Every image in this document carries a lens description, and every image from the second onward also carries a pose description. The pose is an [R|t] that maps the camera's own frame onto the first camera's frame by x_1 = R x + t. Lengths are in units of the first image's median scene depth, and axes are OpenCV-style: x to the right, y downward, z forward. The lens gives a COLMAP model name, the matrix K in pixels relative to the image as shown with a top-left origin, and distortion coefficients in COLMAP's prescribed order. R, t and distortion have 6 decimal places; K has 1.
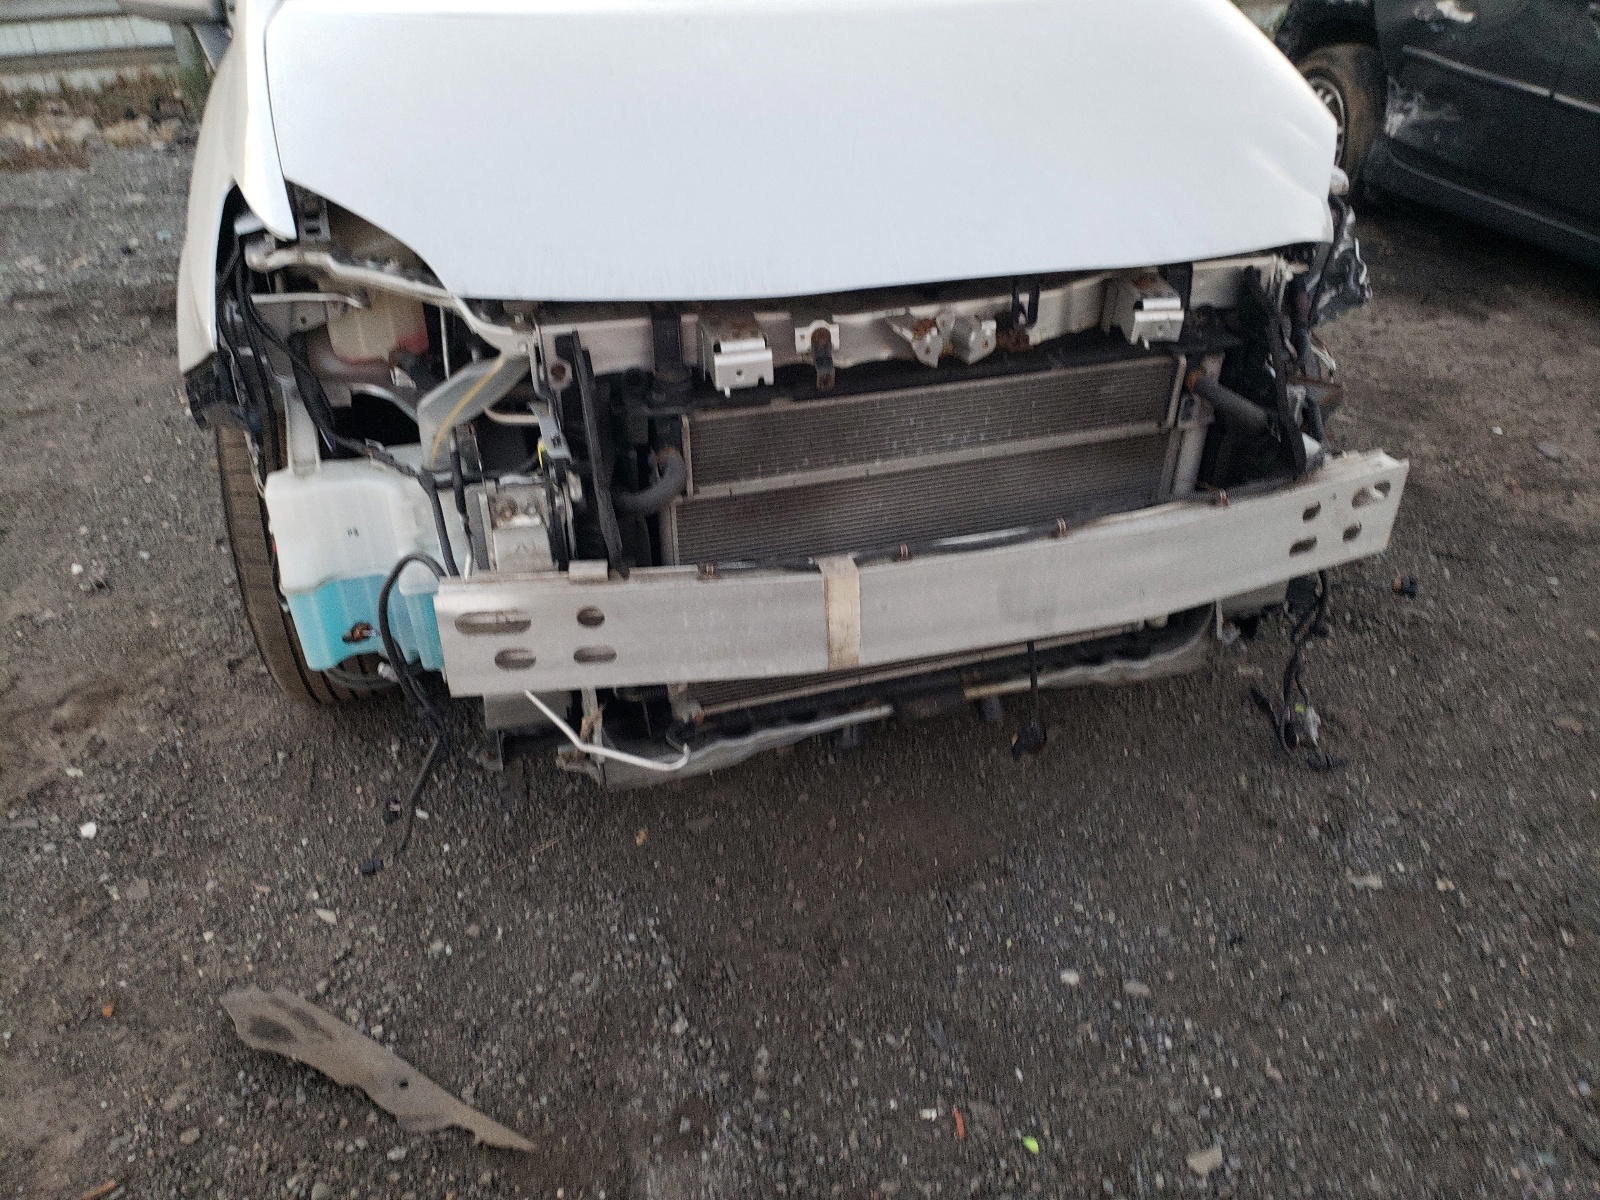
lens RADIAL K [[1231.6, 0, 730.4], [0, 1231.6, 607.2], [0, 0, 1]] dist [-0.002795, -0.000141]
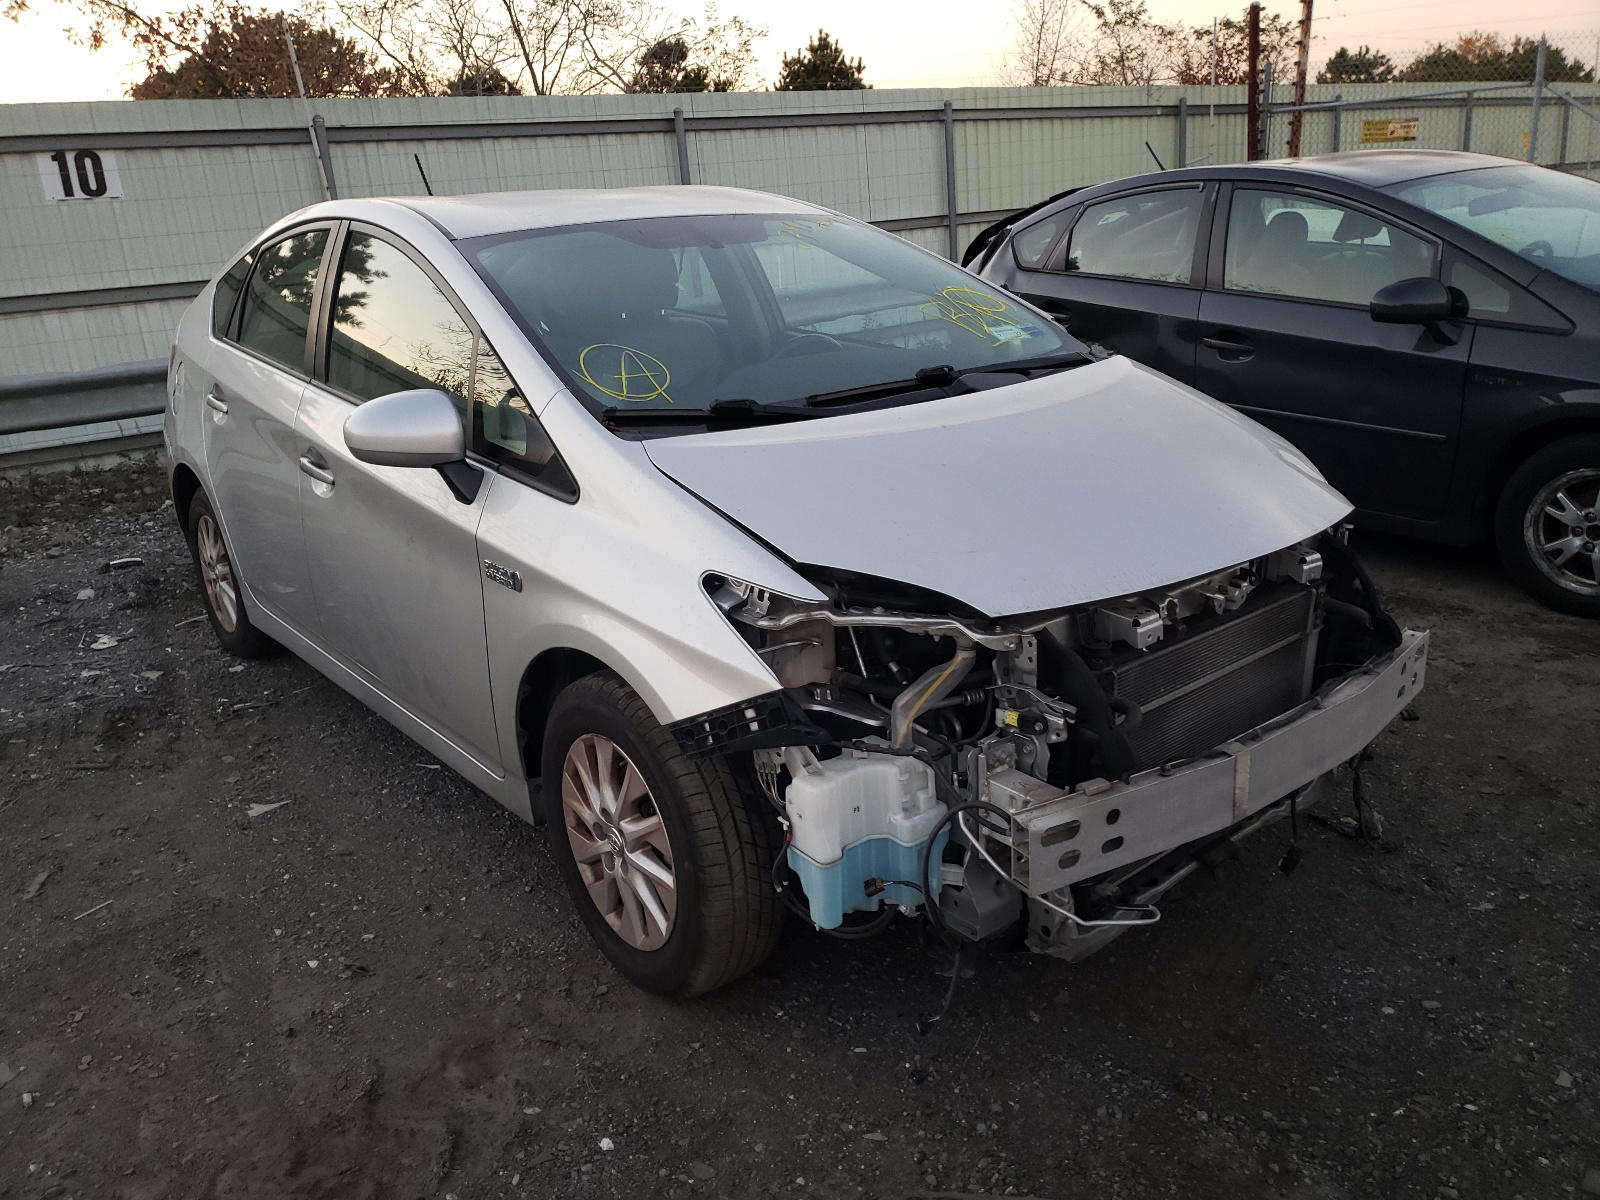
lens RADIAL K [[1231.6, 0, 730.4], [0, 1231.6, 607.2], [0, 0, 1]] dist [-0.002795, -0.000141]
pose [[0.928819, -0.153006, 0.337468, -0.932118], [0.234742, 0.947659, -0.216421, -0.015425], [-0.286691, 0.280234, 0.916121, -0.243438]]
